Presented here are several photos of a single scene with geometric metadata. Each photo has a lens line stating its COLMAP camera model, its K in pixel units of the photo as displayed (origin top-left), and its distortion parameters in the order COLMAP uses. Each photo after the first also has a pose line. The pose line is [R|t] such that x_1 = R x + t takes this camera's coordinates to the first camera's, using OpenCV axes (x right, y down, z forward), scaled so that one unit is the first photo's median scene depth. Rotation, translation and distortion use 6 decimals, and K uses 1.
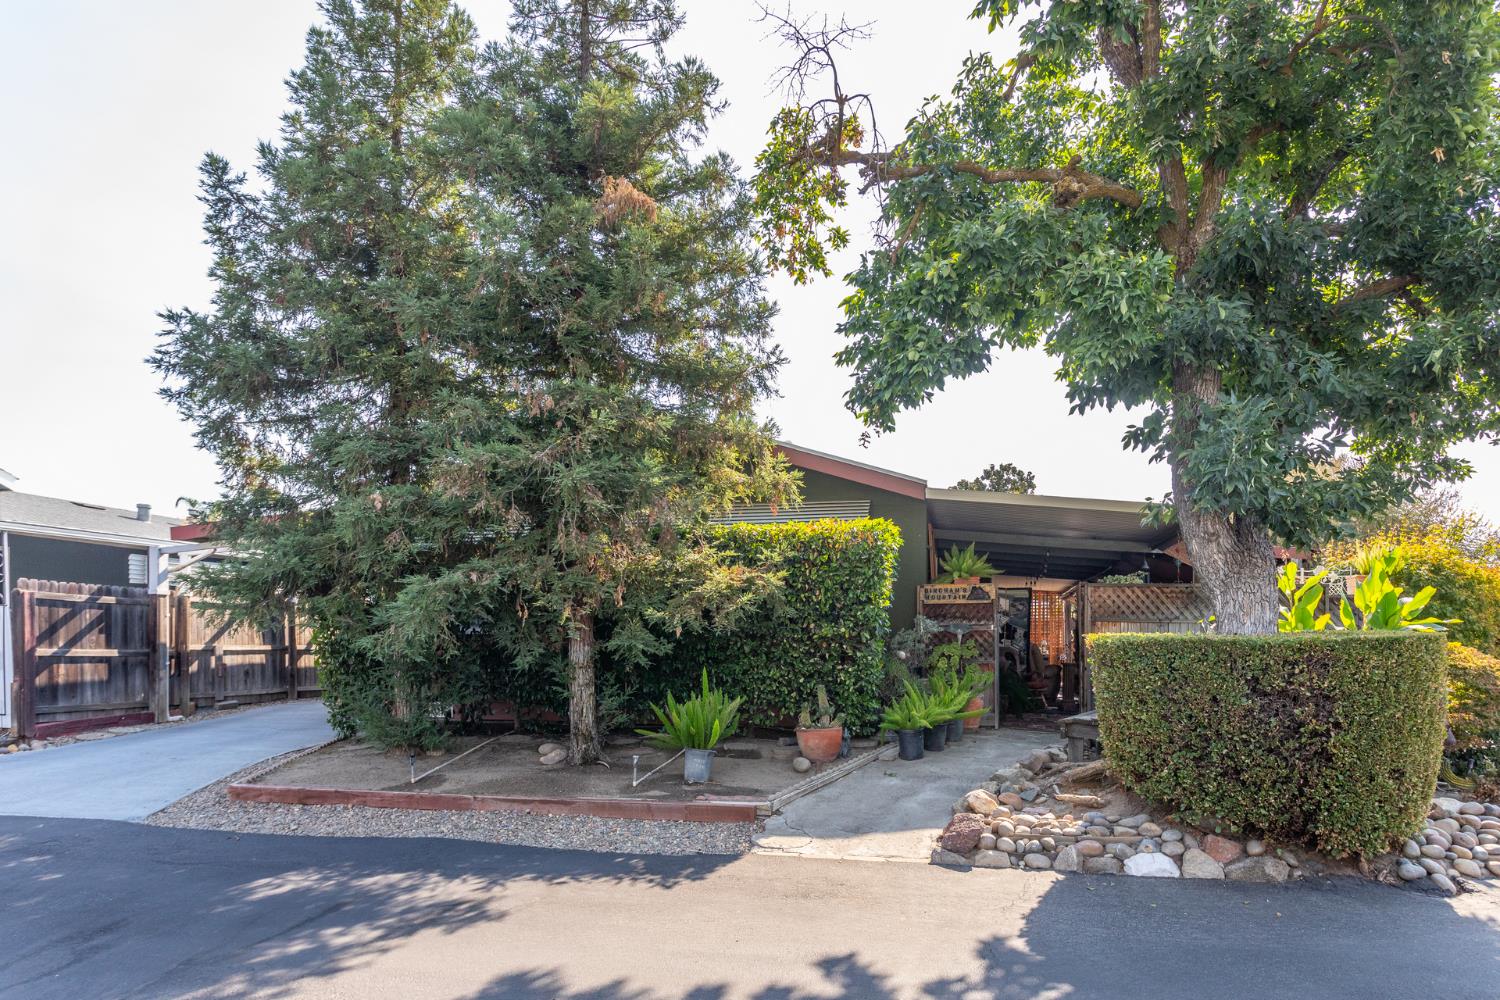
lens RADIAL K [[1014.4, 0, 748.1], [0, 1014.4, 615.7], [0, 0, 1]] dist [-0.001429, 0.003267]
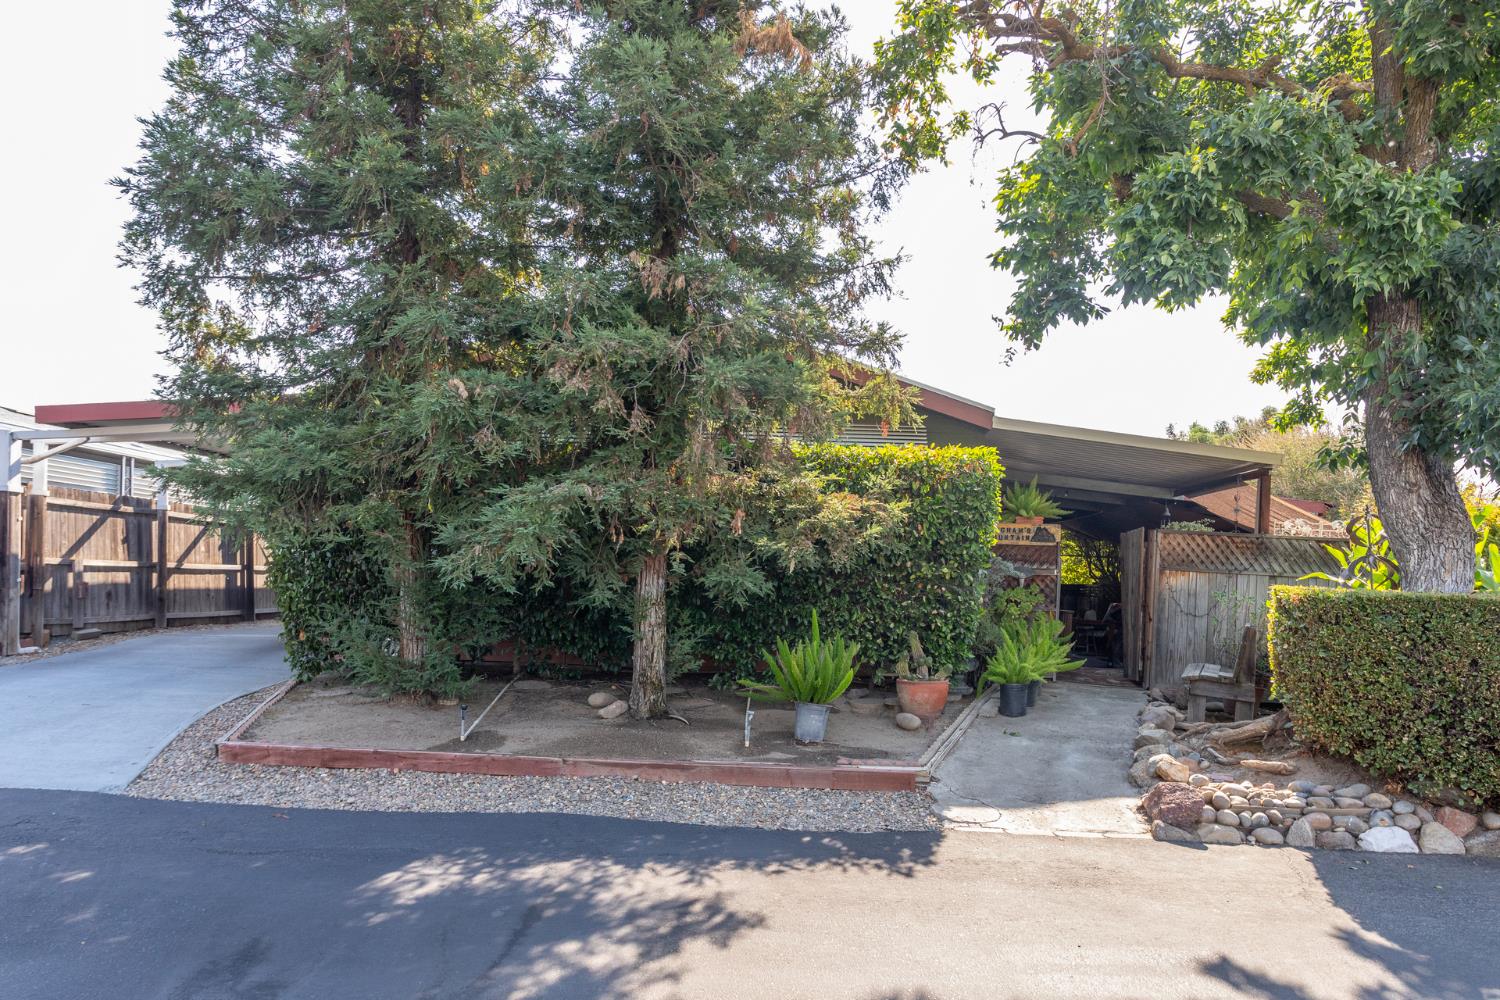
lens RADIAL K [[1068.7, 0, 754.0], [0, 1068.7, 587.7], [0, 0, 1]] dist [0.004652, 0.002668]
pose [[0.980795, 0.031865, 0.192422, -0.262638], [-0.038986, 0.998684, 0.033334, 0.004588], [-0.191106, -0.040196, 0.980746, 0.116645]]
